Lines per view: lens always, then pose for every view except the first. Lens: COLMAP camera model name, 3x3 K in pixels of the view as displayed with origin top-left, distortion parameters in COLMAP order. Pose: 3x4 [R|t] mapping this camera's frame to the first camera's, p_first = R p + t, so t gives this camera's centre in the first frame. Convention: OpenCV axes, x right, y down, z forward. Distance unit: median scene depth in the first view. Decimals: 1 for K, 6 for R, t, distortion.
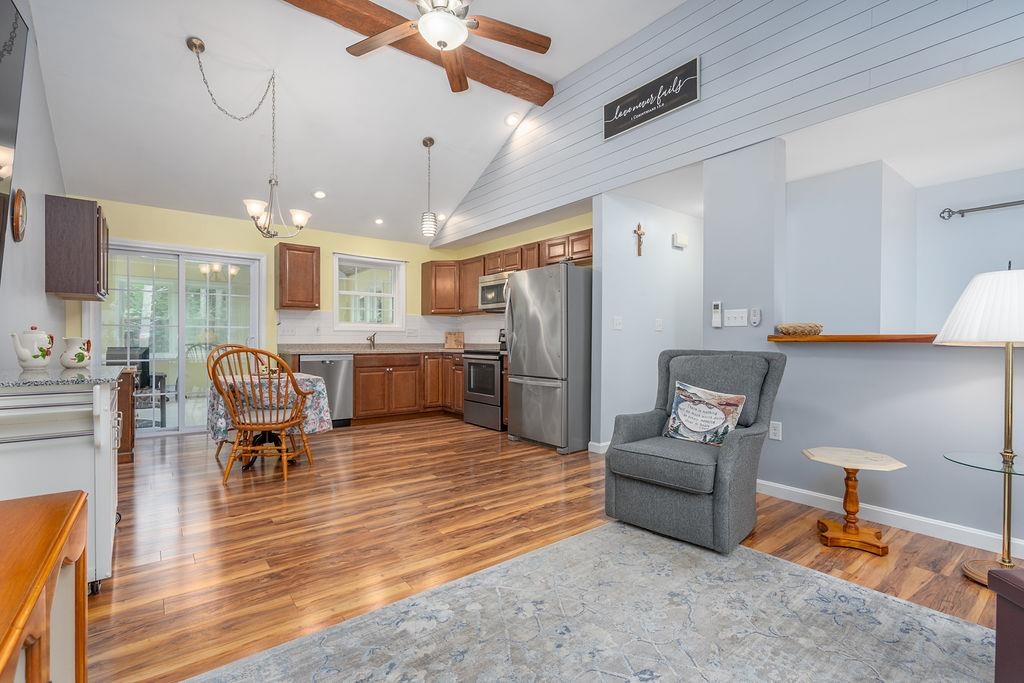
lens RADIAL K [[464.5, 0, 512.0], [0, 464.5, 341.5], [0, 0, 1]] dist [-0.007768, 0.005165]
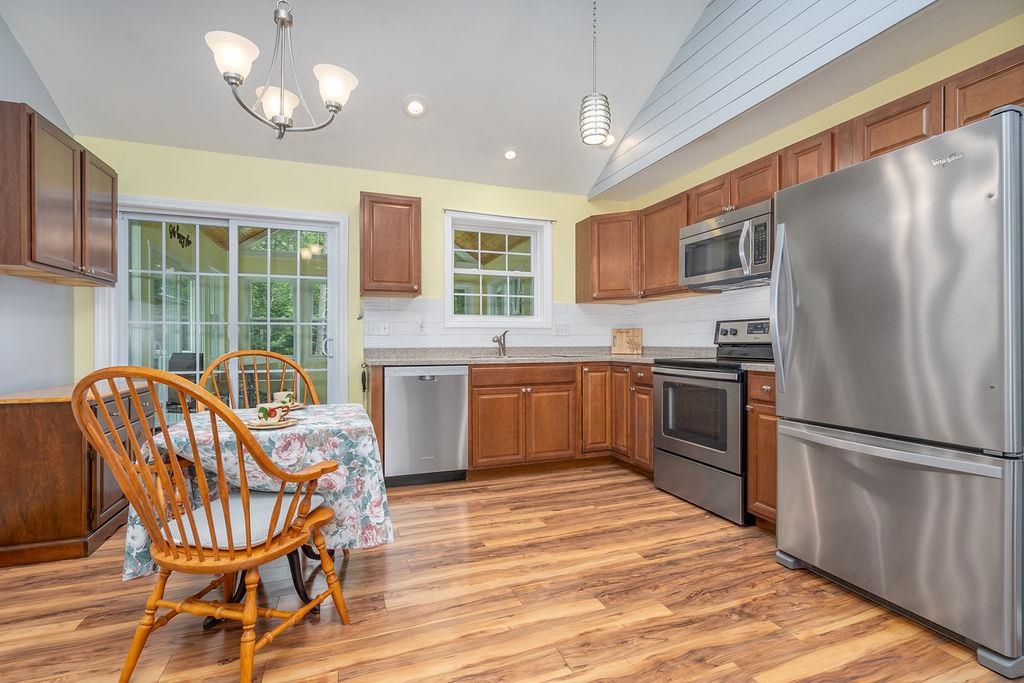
lens RADIAL K [[464.5, 0, 512.0], [0, 464.5, 341.5], [0, 0, 1]] dist [-0.007768, 0.005165]
pose [[0.951621, -0.004876, -0.307237, -0.093058], [0.004045, 0.999986, -0.003343, -0.001409], [0.307249, 0.001938, 0.951627, 0.408386]]
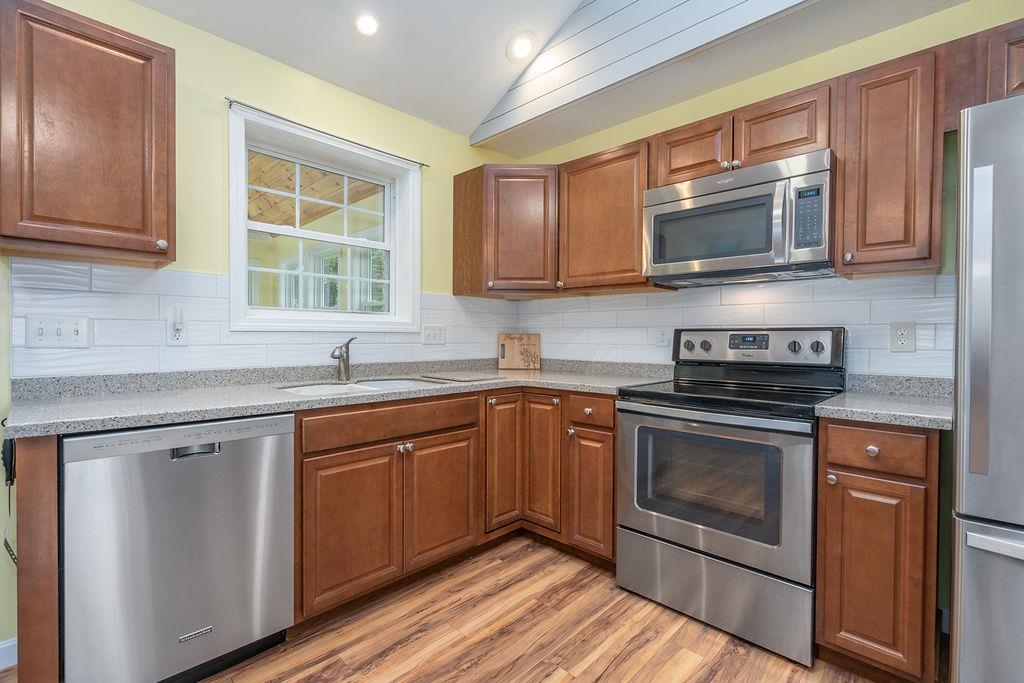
lens RADIAL K [[466.3, 0, 511.2], [0, 466.3, 343.0], [0, 0, 1]] dist [-0.003401, 0.000147]
pose [[0.991210, 0.001464, 0.132289, -0.229874], [-0.003223, 0.999909, 0.013078, -0.020515], [-0.132257, -0.013389, 0.991125, 0.645949]]
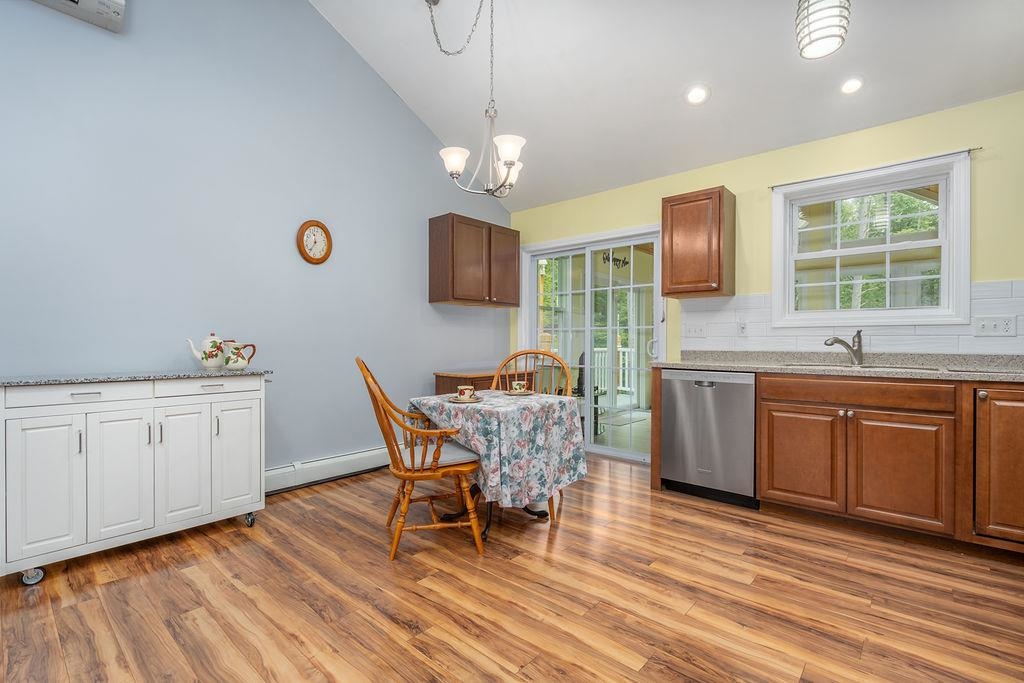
lens RADIAL K [[464.5, 0, 512.0], [0, 464.5, 341.5], [0, 0, 1]] dist [-0.007768, 0.005165]
pose [[0.178663, -0.001672, -0.983909, 0.107773], [-0.004581, 0.999986, -0.002531, -0.004491], [0.983900, 0.004959, 0.178653, 0.606616]]
